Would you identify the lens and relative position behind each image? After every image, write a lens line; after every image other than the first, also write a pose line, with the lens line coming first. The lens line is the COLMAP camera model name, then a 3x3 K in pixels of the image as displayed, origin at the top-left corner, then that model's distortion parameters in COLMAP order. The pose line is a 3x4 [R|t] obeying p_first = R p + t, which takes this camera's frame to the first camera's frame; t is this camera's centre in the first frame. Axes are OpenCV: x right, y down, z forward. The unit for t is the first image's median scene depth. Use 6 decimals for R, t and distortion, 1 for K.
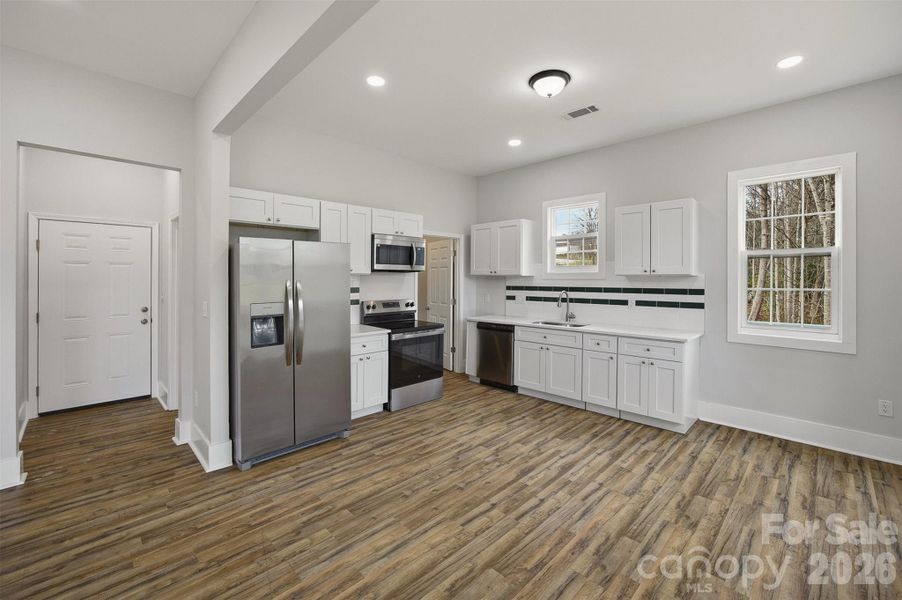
lens RADIAL K [[377.6, 0, 465.3], [0, 377.6, 283.0], [0, 0, 1]] dist [-0.019279, 0.005584]
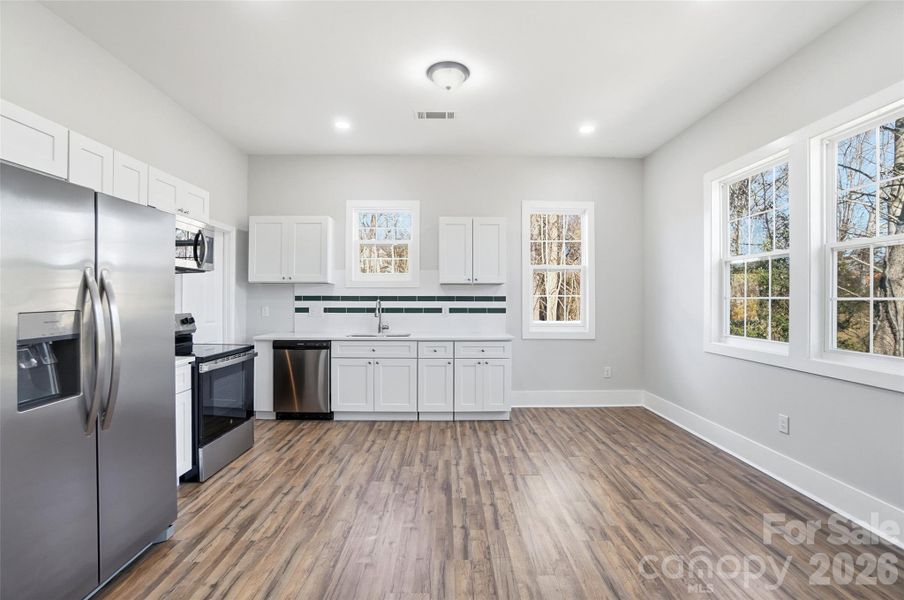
lens RADIAL K [[407.9, 0, 447.3], [0, 407.9, 302.0], [0, 0, 1]] dist [-0.051432, 0.016337]
pose [[0.712797, -0.005552, 0.701348, -0.438033], [0.006908, 0.999976, 0.000894, 0.036575], [-0.701336, 0.004208, 0.712818, 0.240028]]
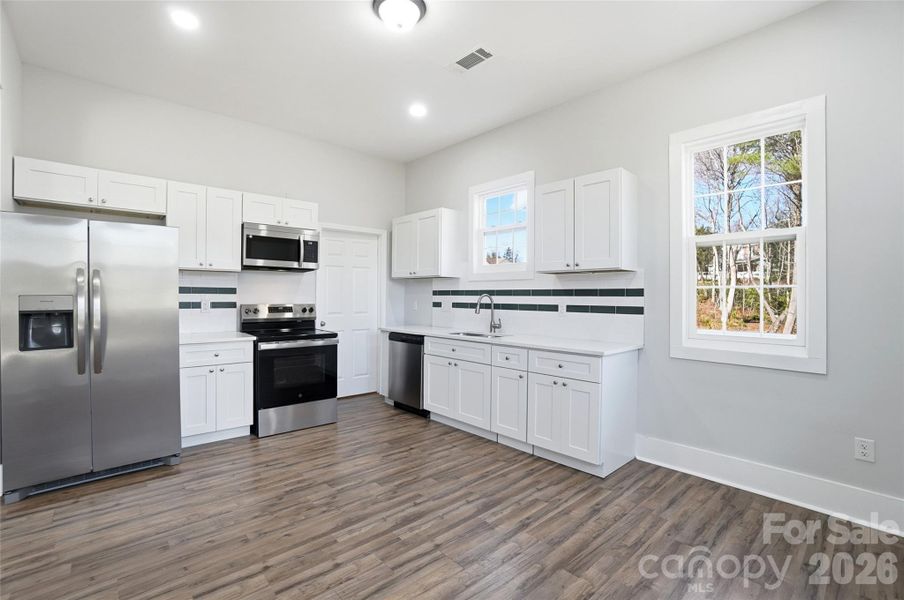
lens RADIAL K [[407.9, 0, 454.6], [0, 407.9, 295.5], [0, 0, 1]] dist [-0.051432, 0.016337]
pose [[0.998240, 0.005732, -0.059024, 0.338559], [-0.006657, 0.999858, -0.015485, 0.052034], [0.058927, 0.015851, 0.998136, 0.174584]]
